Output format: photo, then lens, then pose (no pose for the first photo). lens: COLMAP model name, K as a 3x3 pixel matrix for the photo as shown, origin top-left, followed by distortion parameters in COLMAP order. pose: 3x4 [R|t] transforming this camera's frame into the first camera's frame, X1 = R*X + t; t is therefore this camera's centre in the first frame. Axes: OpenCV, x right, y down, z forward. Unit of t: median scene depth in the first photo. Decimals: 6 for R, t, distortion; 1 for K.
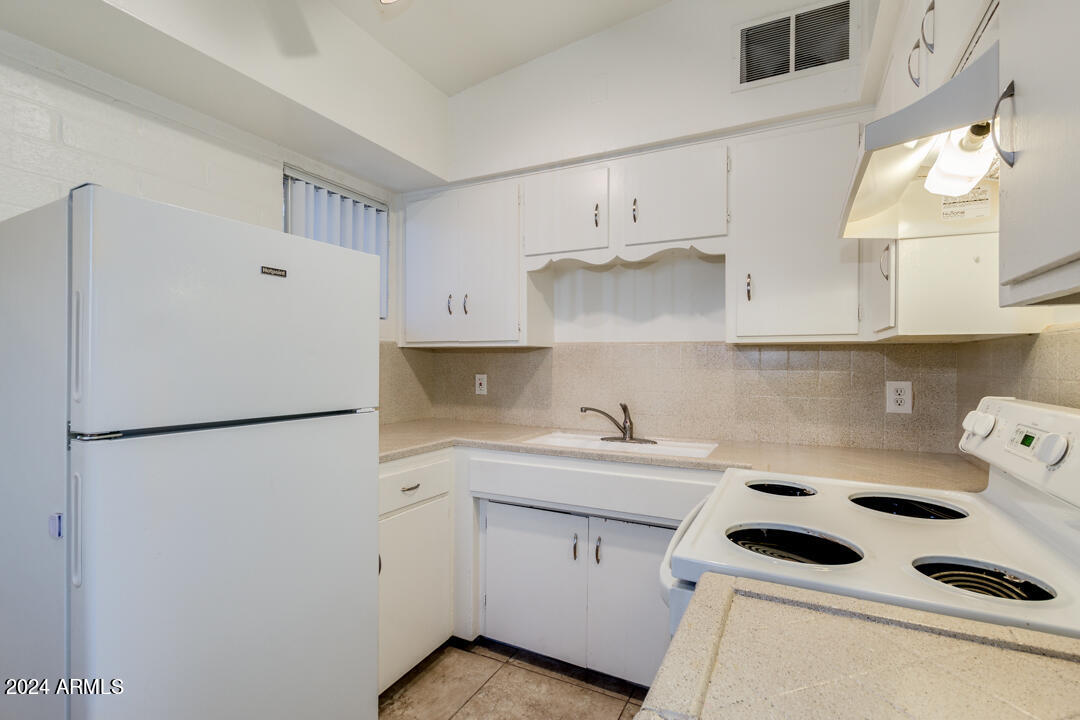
lens RADIAL K [[534.3, 0, 507.3], [0, 534.3, 366.4], [0, 0, 1]] dist [-0.000924, -0.000758]
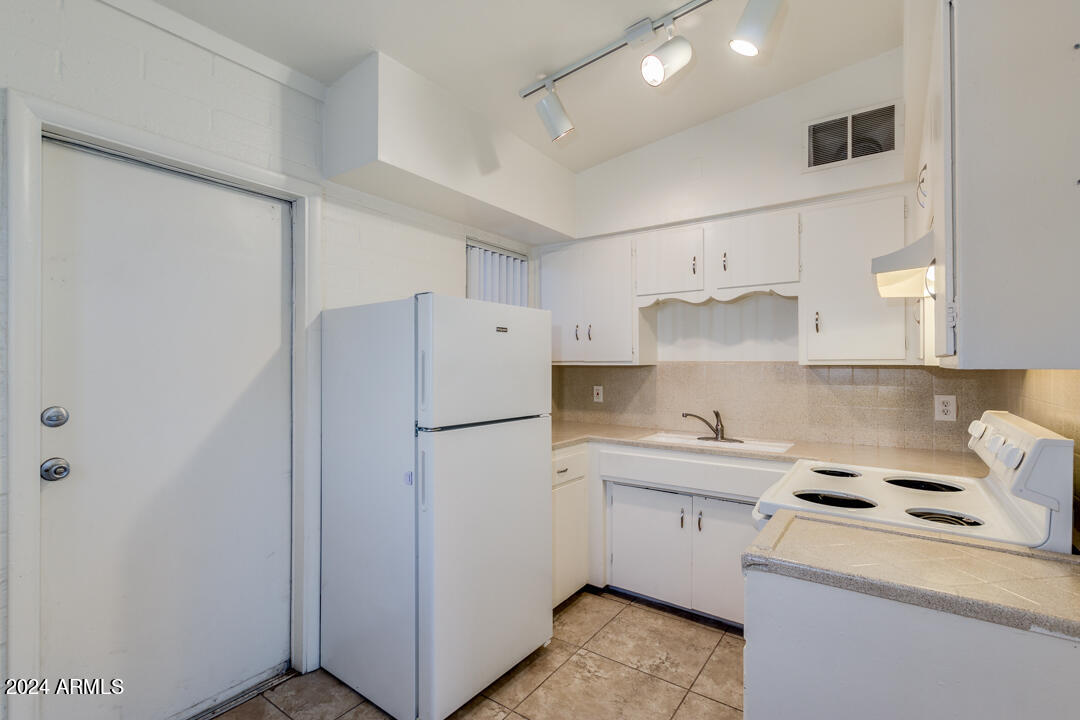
lens RADIAL K [[497.1, 0, 540.0], [0, 497.1, 360.0], [0, 0, 1]] dist [-0.000001, -0.001231]
pose [[0.994327, -0.001200, -0.106356, -0.084857], [-0.001282, 0.999729, -0.023263, -0.026410], [0.106356, 0.023267, 0.994056, -0.256957]]
